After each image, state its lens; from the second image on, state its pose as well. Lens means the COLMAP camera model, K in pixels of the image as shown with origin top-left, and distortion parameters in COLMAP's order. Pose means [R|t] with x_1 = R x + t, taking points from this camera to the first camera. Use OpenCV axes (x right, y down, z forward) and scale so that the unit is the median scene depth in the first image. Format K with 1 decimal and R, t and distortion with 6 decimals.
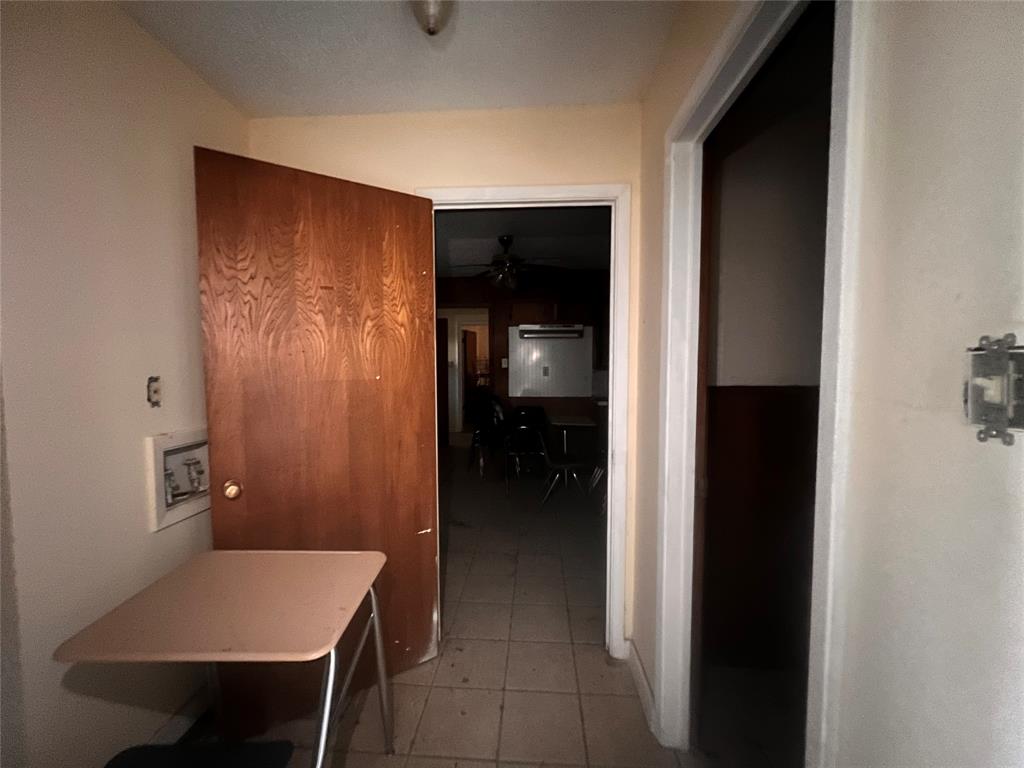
lens RADIAL K [[410.6, 0, 512.0], [0, 410.6, 384.0], [0, 0, 1]] dist [-0.000527, 0.000257]
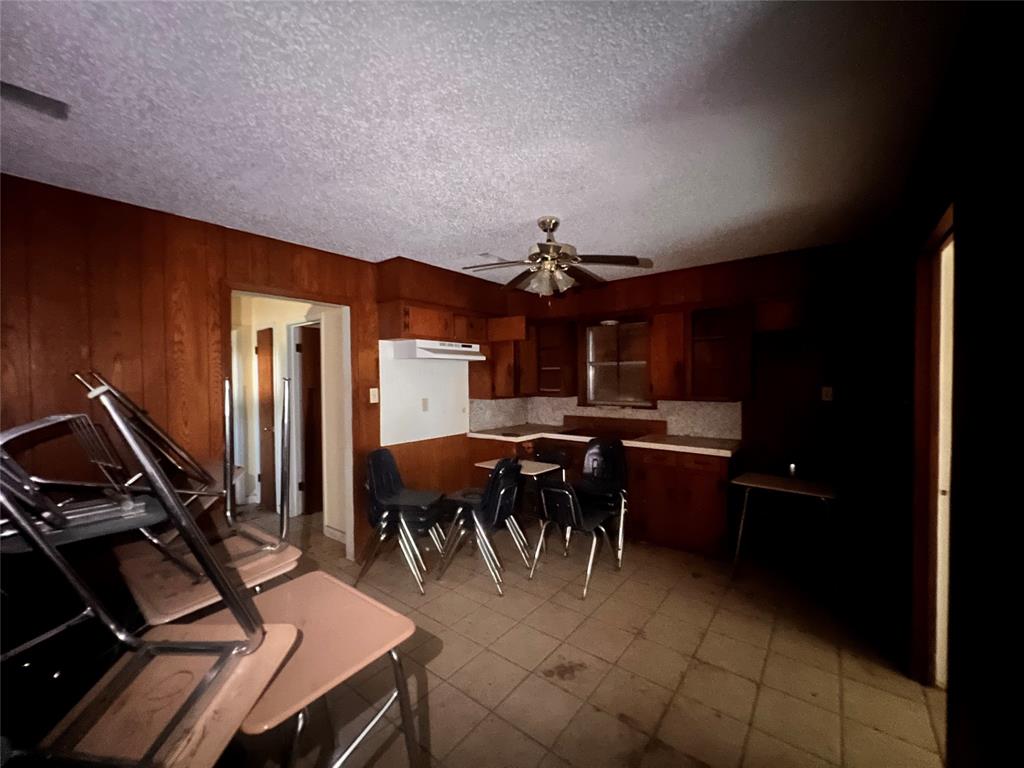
lens RADIAL K [[410.4, 0, 512.0], [0, 410.4, 384.0], [0, 0, 1]] dist [0.000684, -0.000168]
pose [[0.563573, -0.018104, 0.825868, -0.427355], [0.058048, 0.998156, -0.017731, -0.045405], [-0.824024, 0.057933, 0.563585, 0.463900]]
